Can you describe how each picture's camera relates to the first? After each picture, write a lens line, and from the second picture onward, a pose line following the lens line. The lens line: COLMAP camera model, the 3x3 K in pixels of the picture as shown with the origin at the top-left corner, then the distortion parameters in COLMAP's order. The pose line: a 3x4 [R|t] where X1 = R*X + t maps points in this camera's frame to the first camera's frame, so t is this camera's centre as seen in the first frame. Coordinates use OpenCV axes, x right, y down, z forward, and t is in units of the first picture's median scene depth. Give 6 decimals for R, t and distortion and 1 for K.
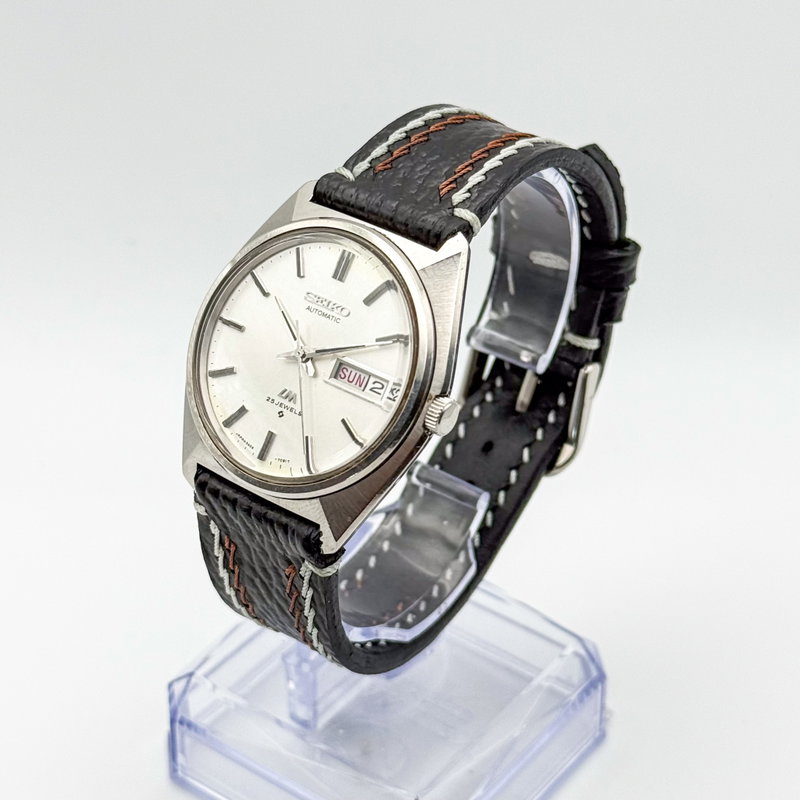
lens RADIAL K [[1992.0, 0, 400.0], [0, 1992.0, 400.0], [0, 0, 1]] dist [0.014085, 0.115342]
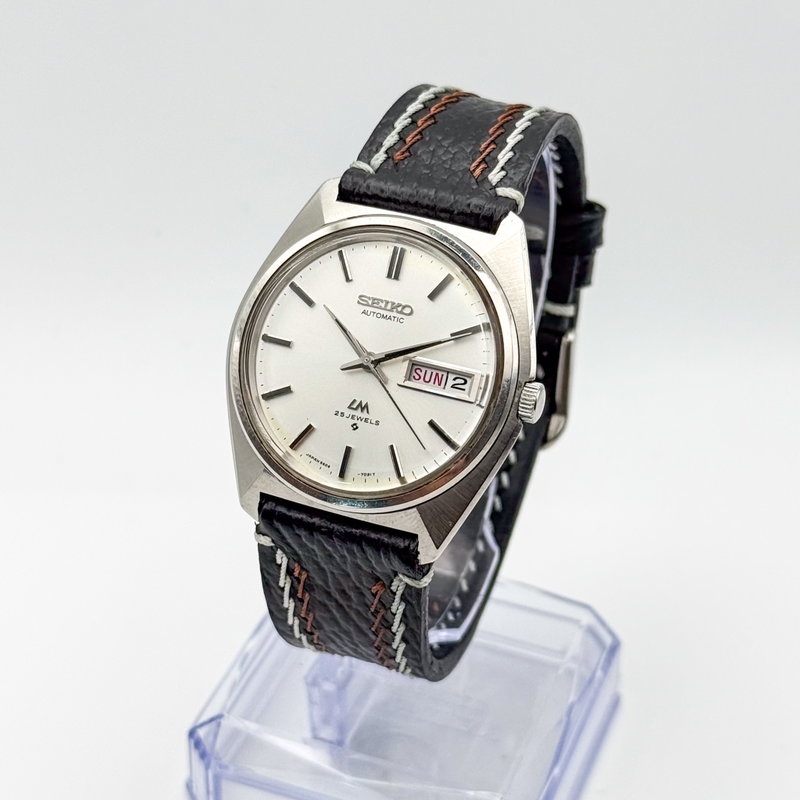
lens RADIAL K [[1992.0, 0, 400.0], [0, 1992.0, 400.0], [0, 0, 1]] dist [0.014085, 0.115342]
pose [[0.961116, -0.150737, 0.231375, -0.250617], [0.148113, 0.988552, 0.028770, -0.028840], [-0.233062, 0.006618, 0.972439, 0.070385]]
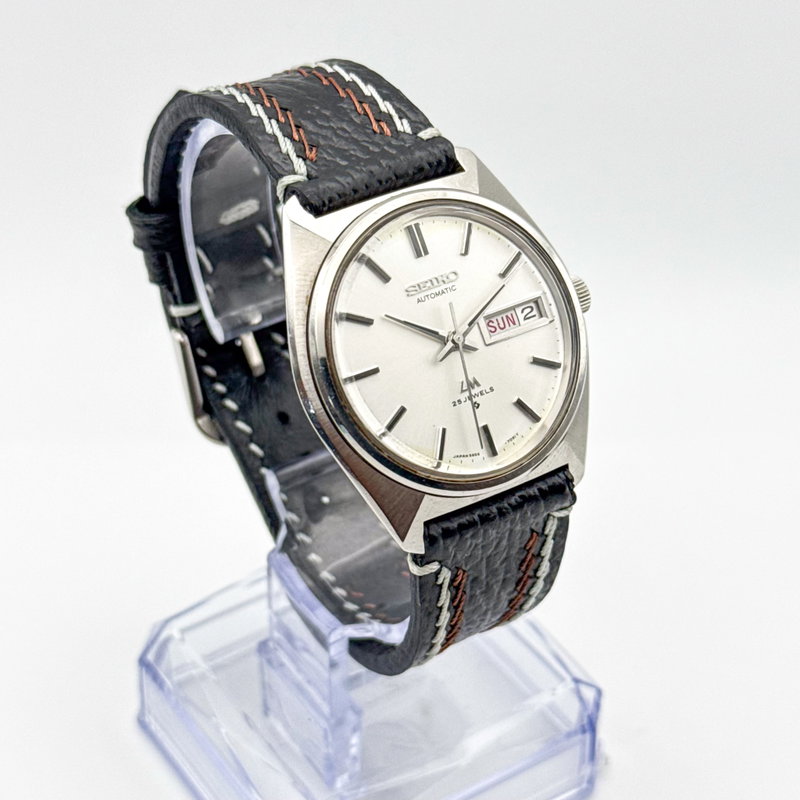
lens RADIAL K [[1992.0, 0, 400.0], [0, 1992.0, 400.0], [0, 0, 1]] dist [0.014085, 0.115342]
pose [[0.336763, -0.562373, 0.755200, -0.747675], [0.531107, 0.775732, 0.340829, -0.319523], [-0.777506, 0.286313, 0.559918, 0.498977]]
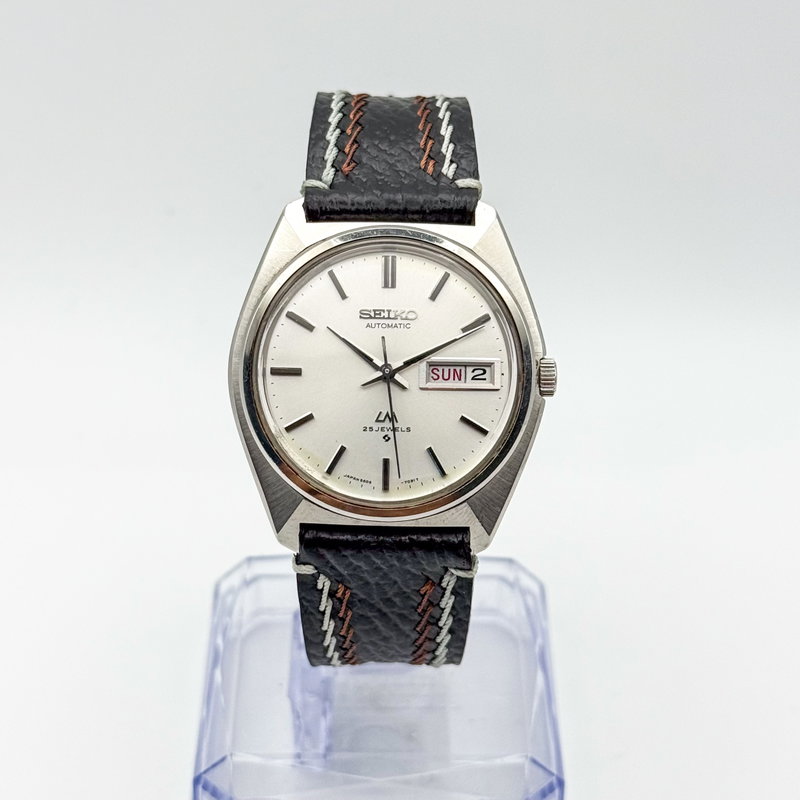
lens RADIAL K [[1992.0, 0, 400.0], [0, 1992.0, 400.0], [0, 0, 1]] dist [0.014085, 0.115342]
pose [[0.793612, -0.351461, 0.496645, -0.513062], [0.334714, 0.933857, 0.126008, -0.125894], [-0.508082, 0.066233, 0.858759, 0.166206]]
